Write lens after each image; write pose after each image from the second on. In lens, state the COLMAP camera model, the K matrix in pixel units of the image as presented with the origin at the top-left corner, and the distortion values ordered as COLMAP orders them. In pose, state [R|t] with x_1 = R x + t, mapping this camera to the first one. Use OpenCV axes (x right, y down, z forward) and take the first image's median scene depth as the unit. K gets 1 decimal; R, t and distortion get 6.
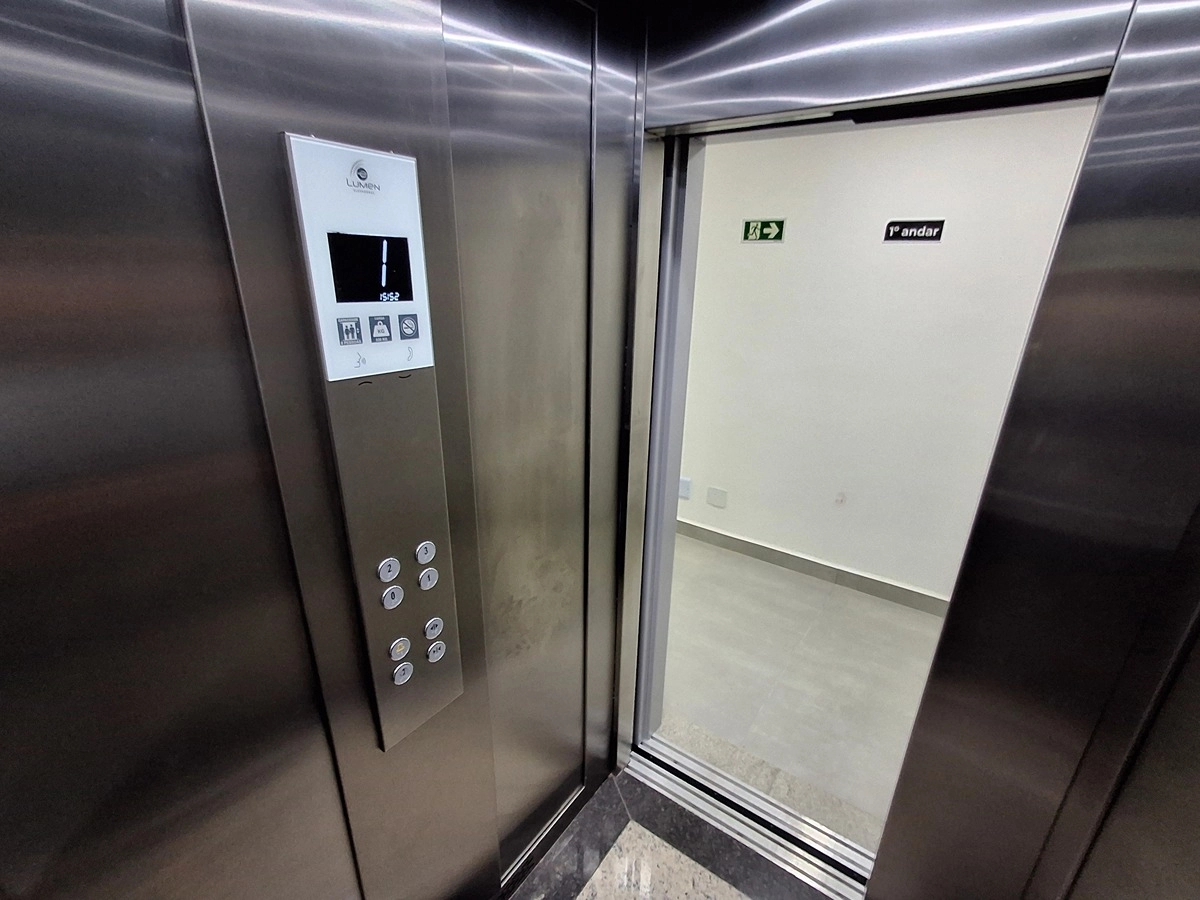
lens RADIAL K [[543.9, 0, 608.0], [0, 543.9, 470.1], [0, 0, 1]] dist [0.001081, 0.000161]
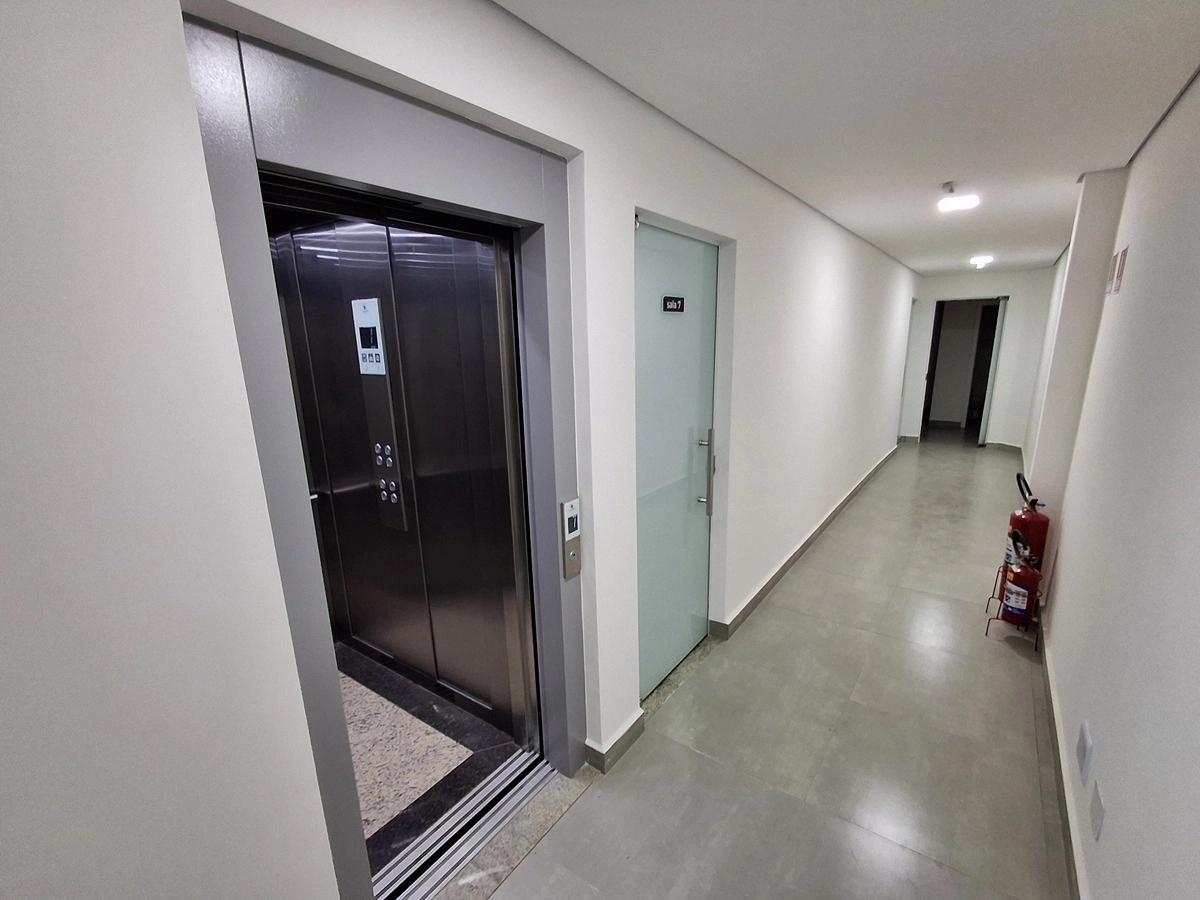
lens RADIAL K [[543.9, 0, 608.0], [0, 543.9, 470.1], [0, 0, 1]] dist [0.001081, 0.000161]
pose [[-0.000332, 0.218292, -0.975884, 2.470183], [-0.335104, 0.919435, 0.205779, -0.716277], [0.942181, 0.327091, 0.072846, 2.137795]]
